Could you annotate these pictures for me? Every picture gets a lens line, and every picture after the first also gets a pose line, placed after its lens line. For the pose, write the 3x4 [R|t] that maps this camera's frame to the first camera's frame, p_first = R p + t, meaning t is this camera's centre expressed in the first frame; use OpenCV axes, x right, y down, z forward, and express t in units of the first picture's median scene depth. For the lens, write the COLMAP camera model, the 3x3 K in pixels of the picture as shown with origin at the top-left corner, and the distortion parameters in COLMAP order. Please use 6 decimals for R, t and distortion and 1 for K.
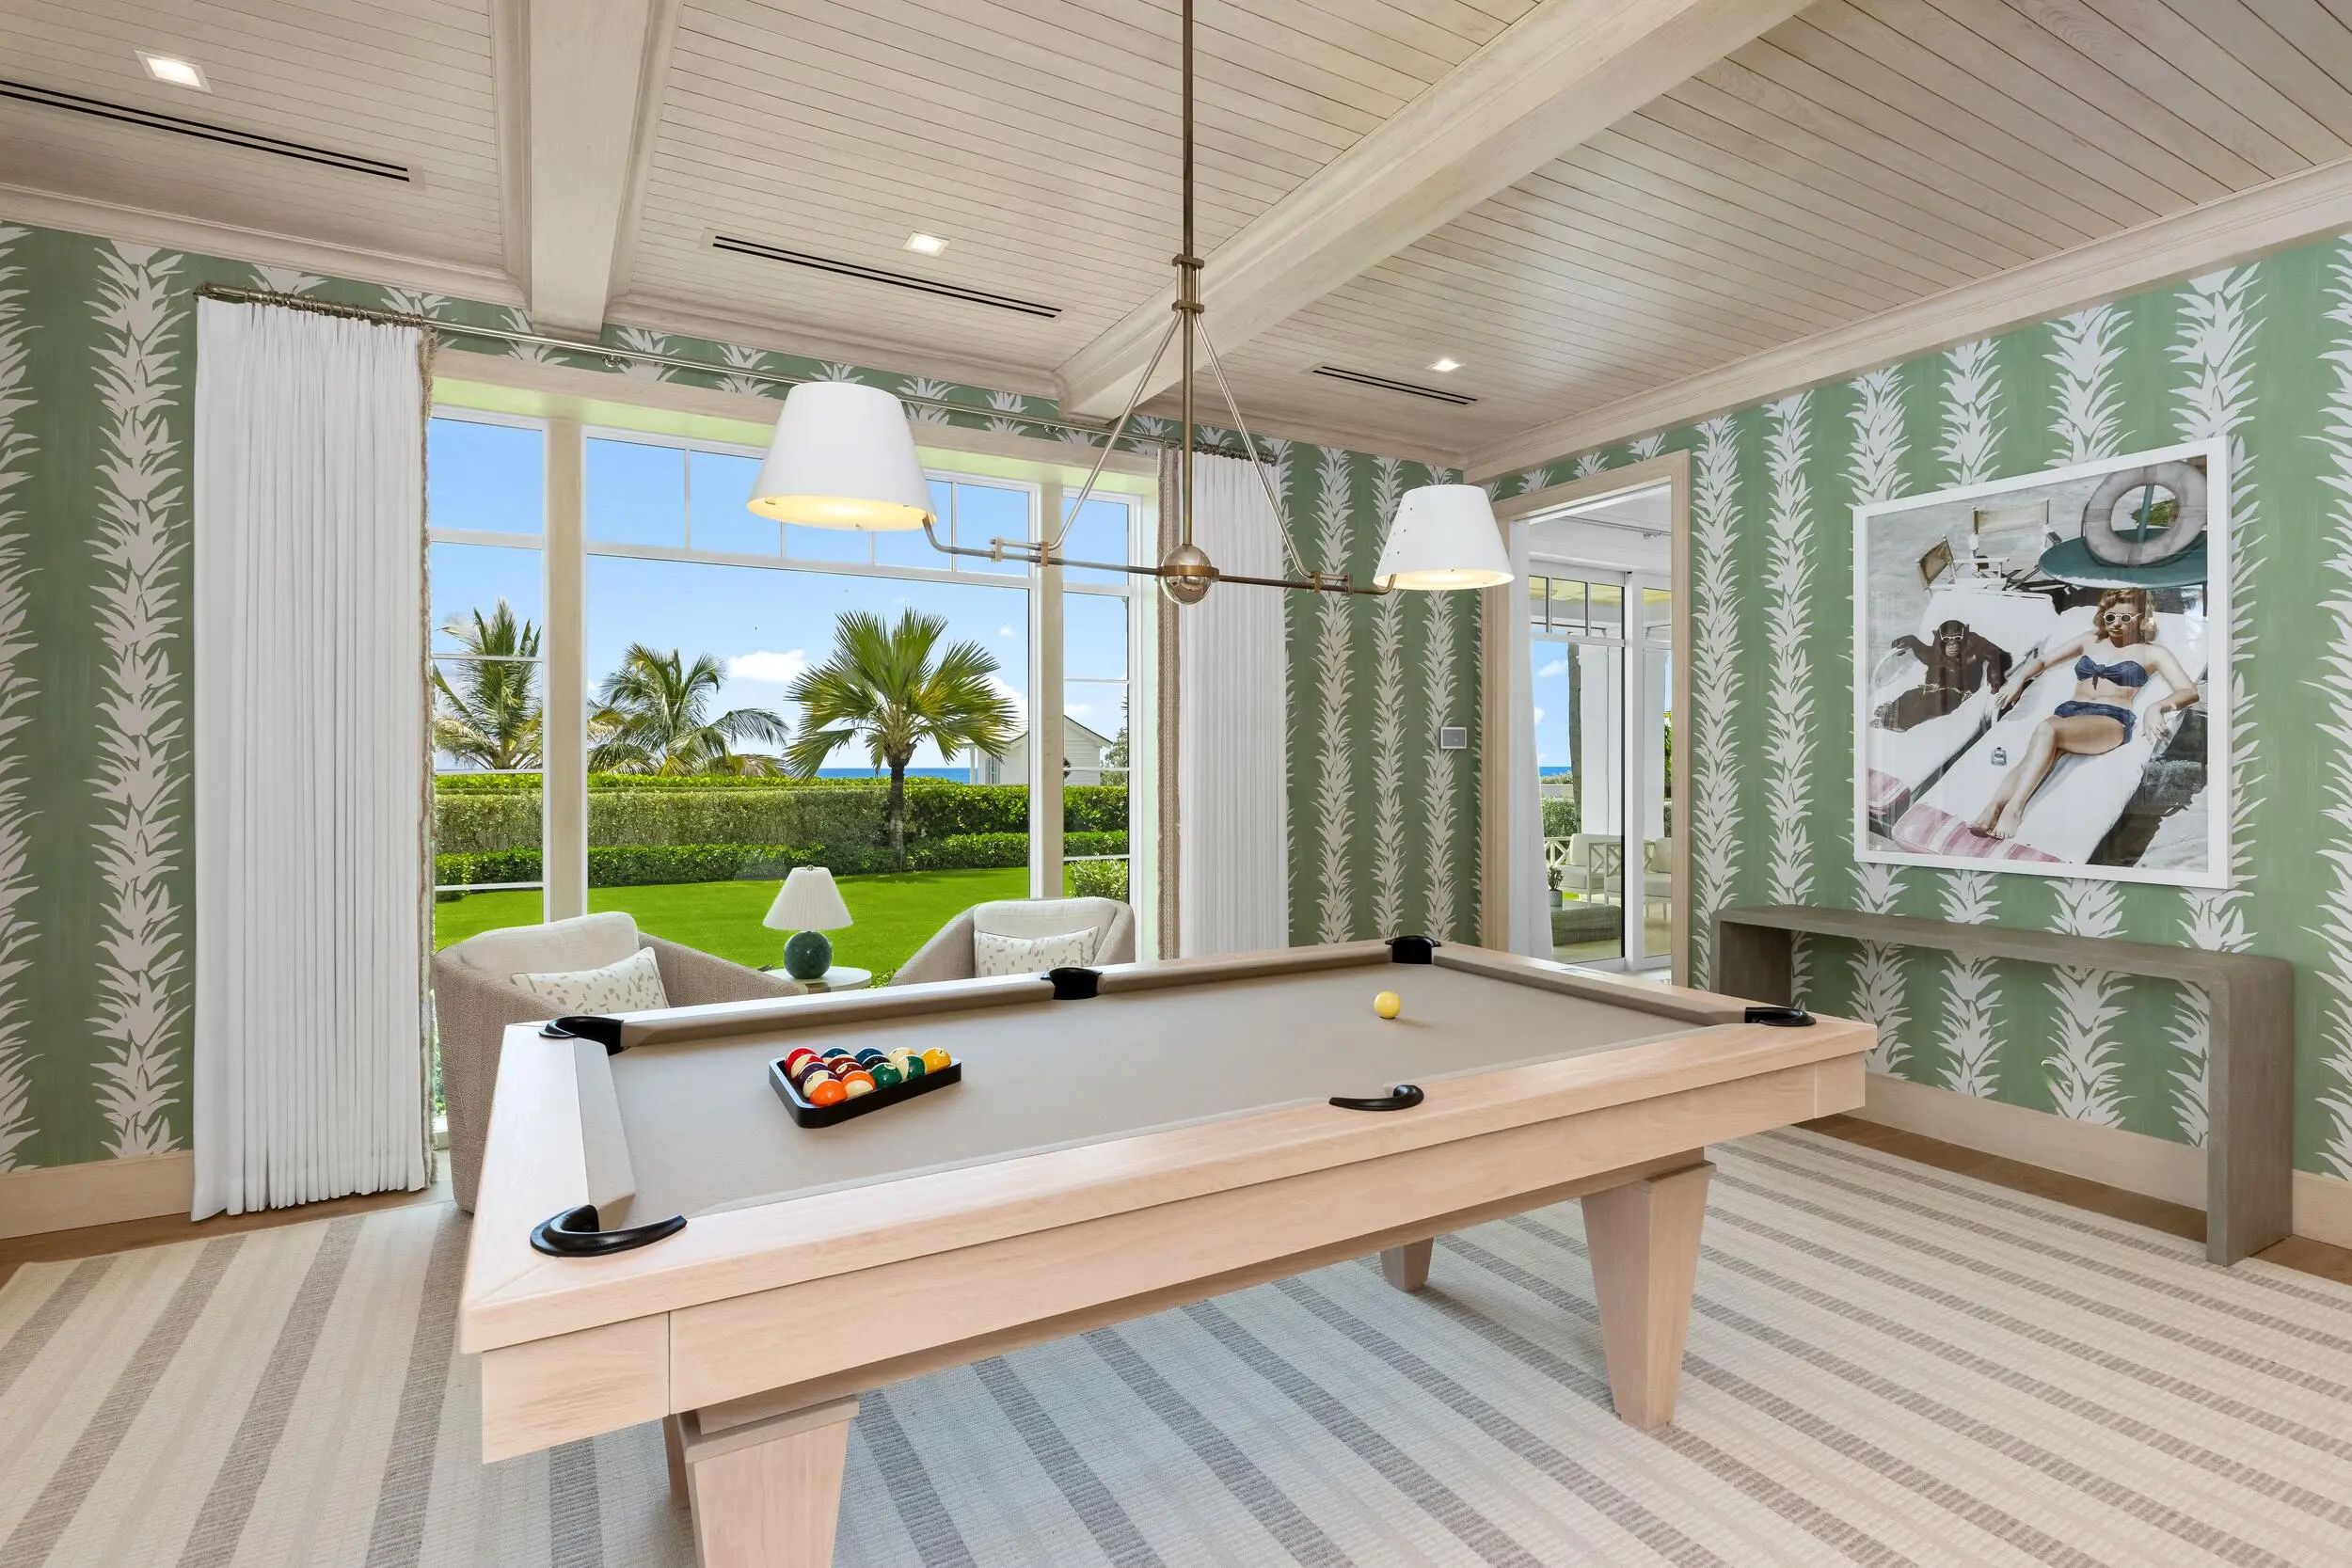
lens RADIAL K [[1127.2, 0, 1181.1], [0, 1127.2, 769.4], [0, 0, 1]] dist [-0.001761, -0.000206]
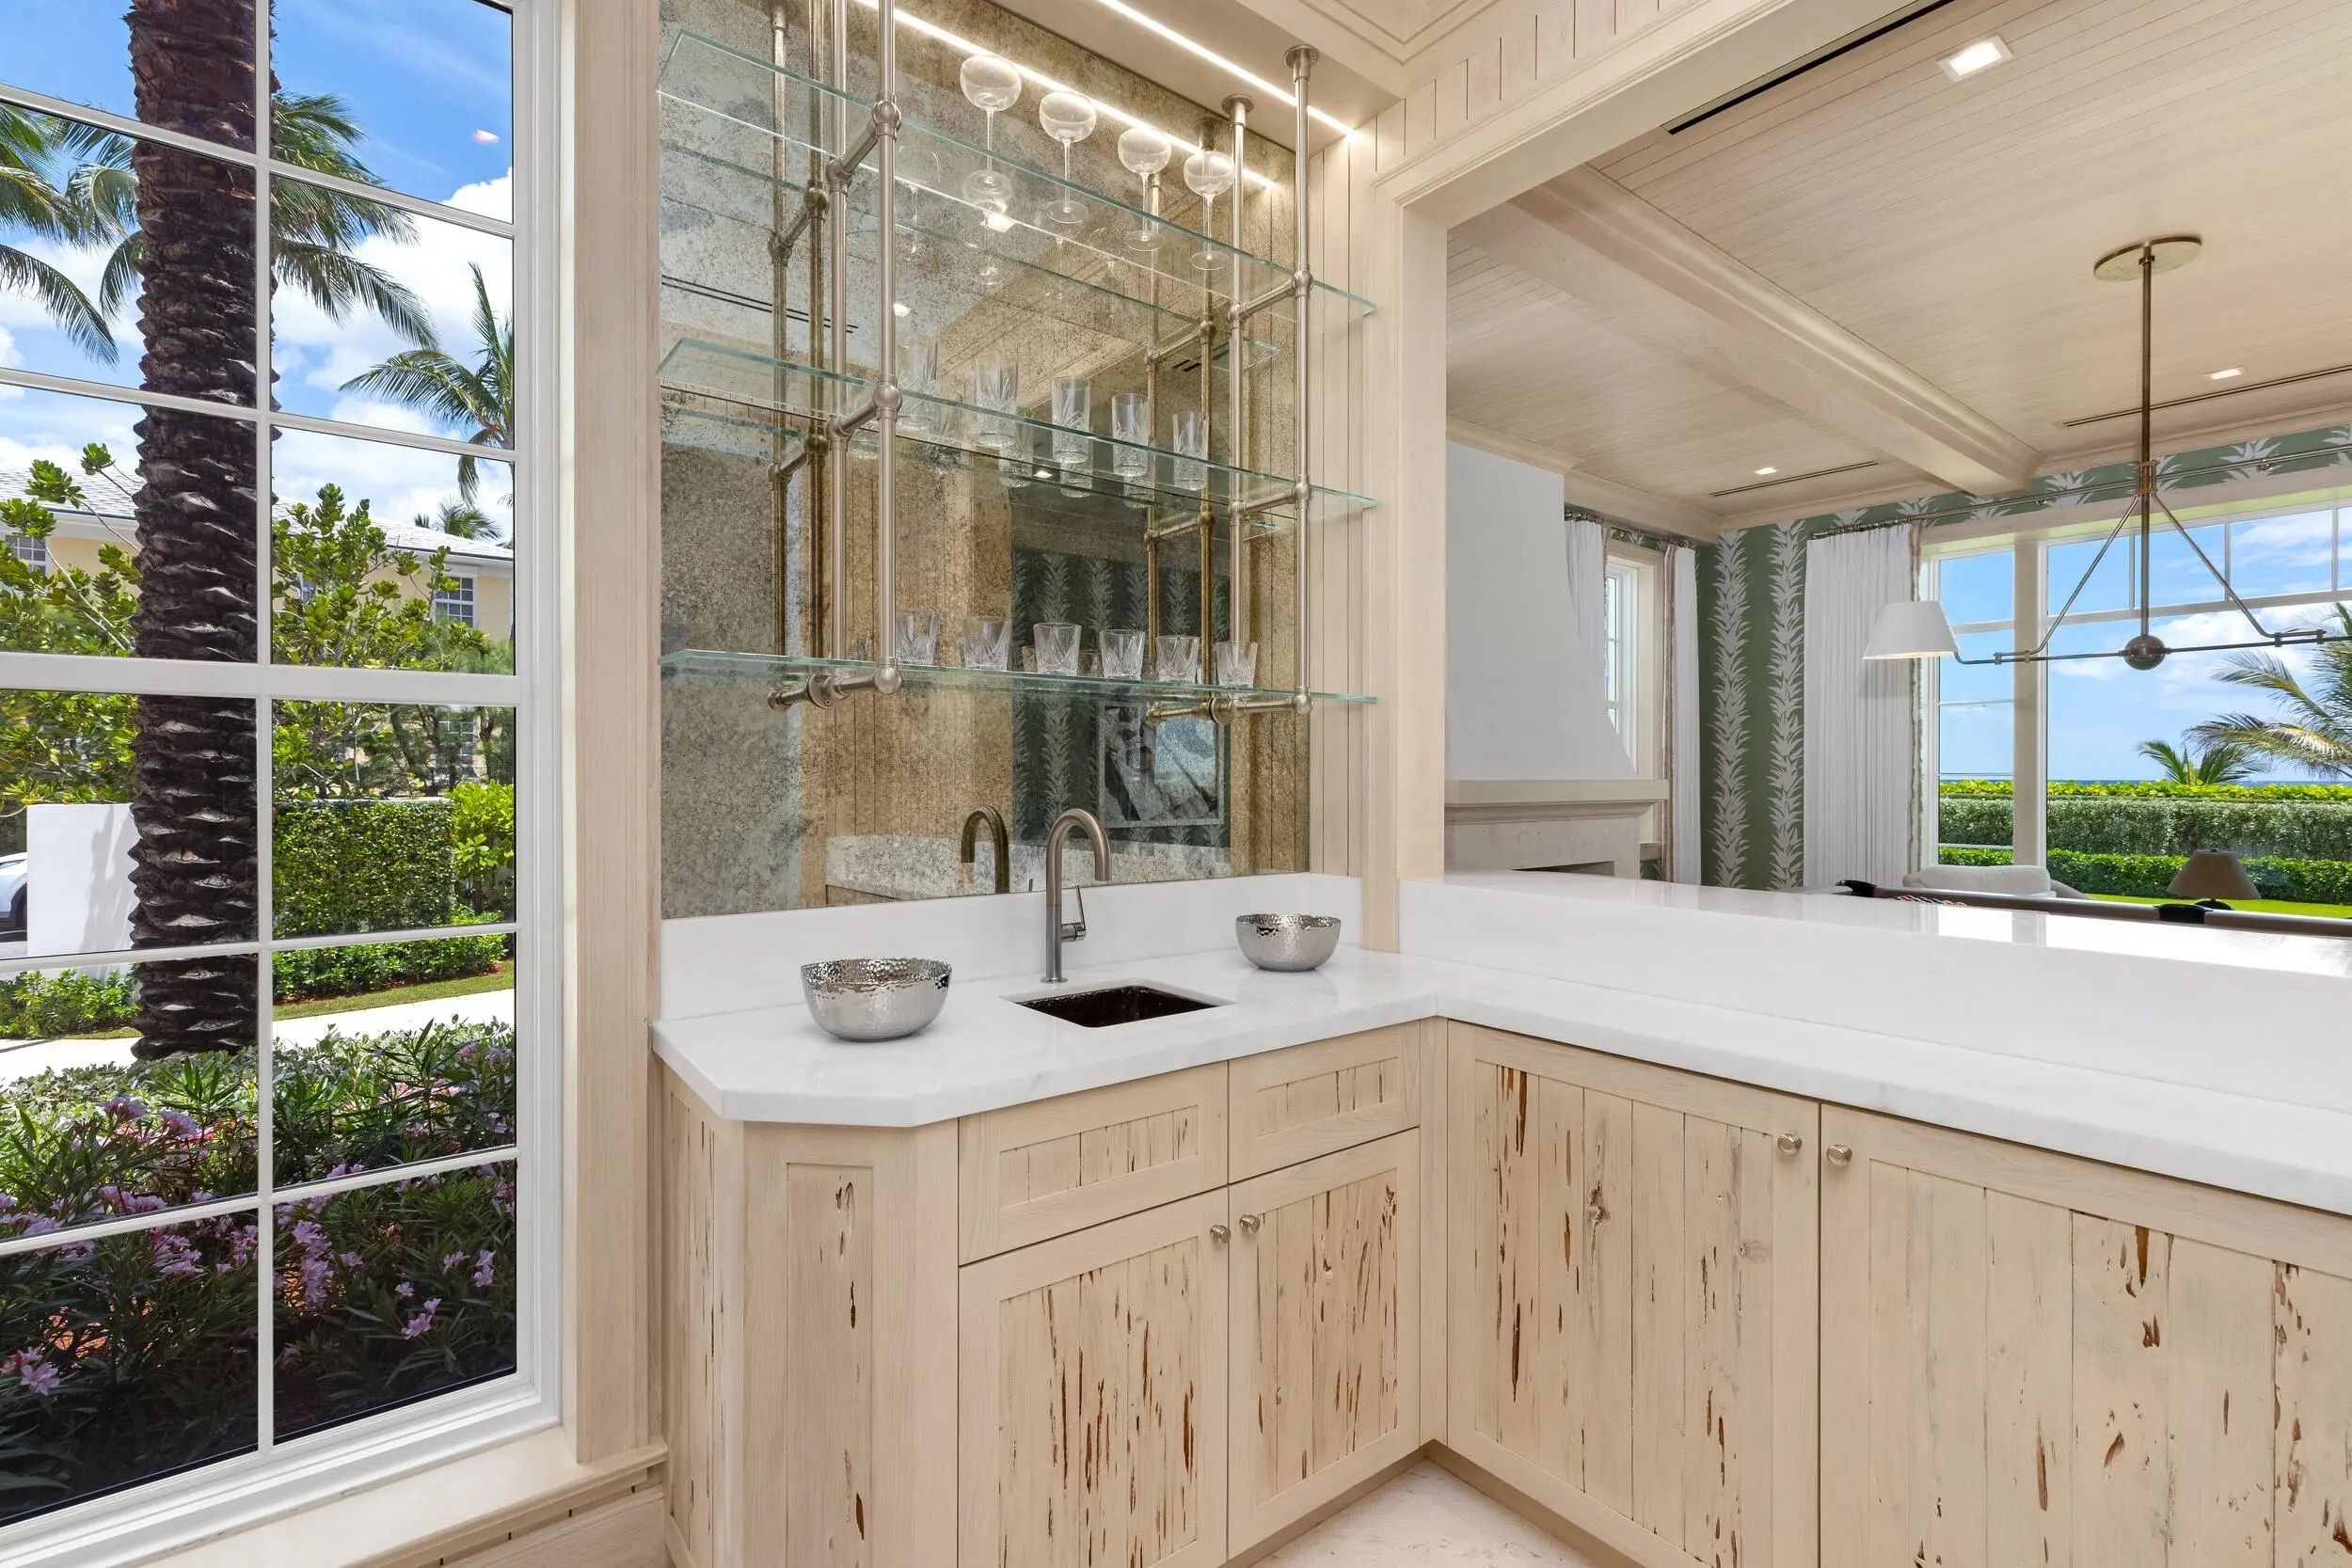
lens RADIAL K [[1073.7, 0, 1181.8], [0, 1073.7, 778.1], [0, 0, 1]] dist [0.004883, 0.000671]
pose [[0.149155, 0.007217, -0.988787, 0.763720], [-0.008205, 0.999948, 0.006061, 0.008479], [0.988780, 0.007209, 0.149207, -0.354993]]
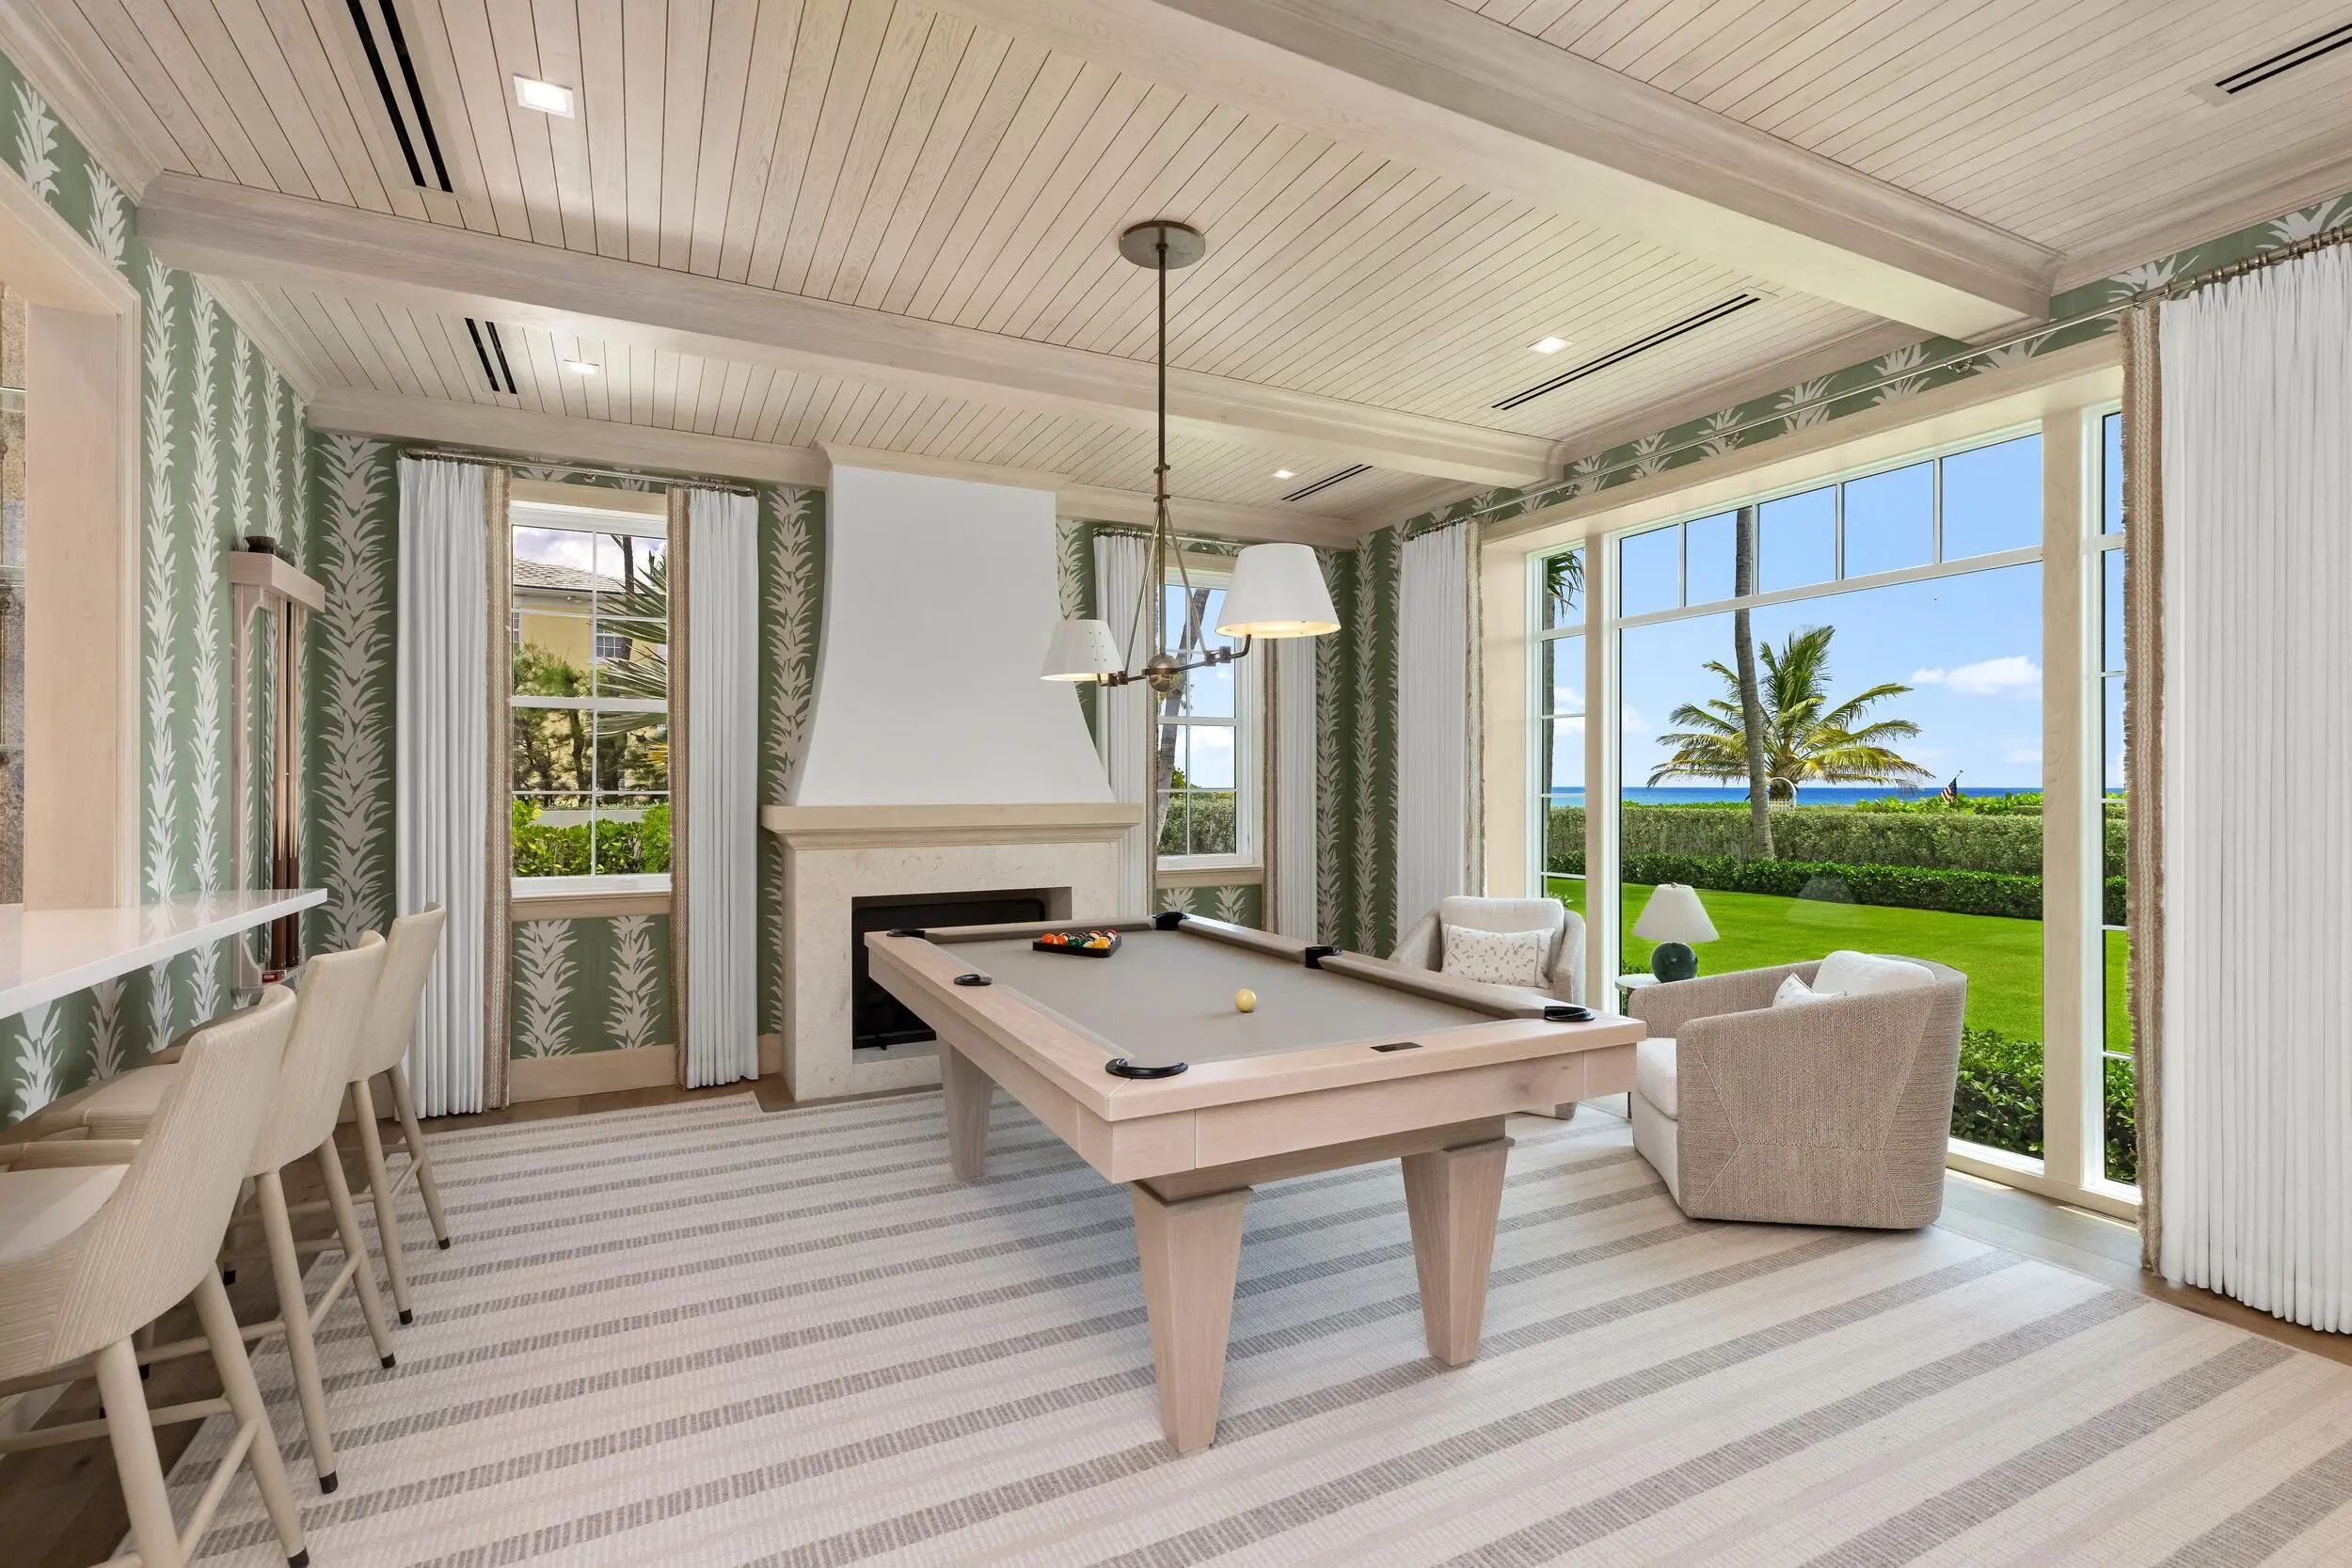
lens RADIAL K [[1073.7, 0, 1176.4], [0, 1073.7, 785.1], [0, 0, 1]] dist [0.004883, 0.000671]
pose [[-0.042958, 0.004228, -0.999068, 0.816961], [-0.000550, 0.999991, 0.004256, -0.013447], [0.999077, 0.000732, -0.042955, 0.592984]]
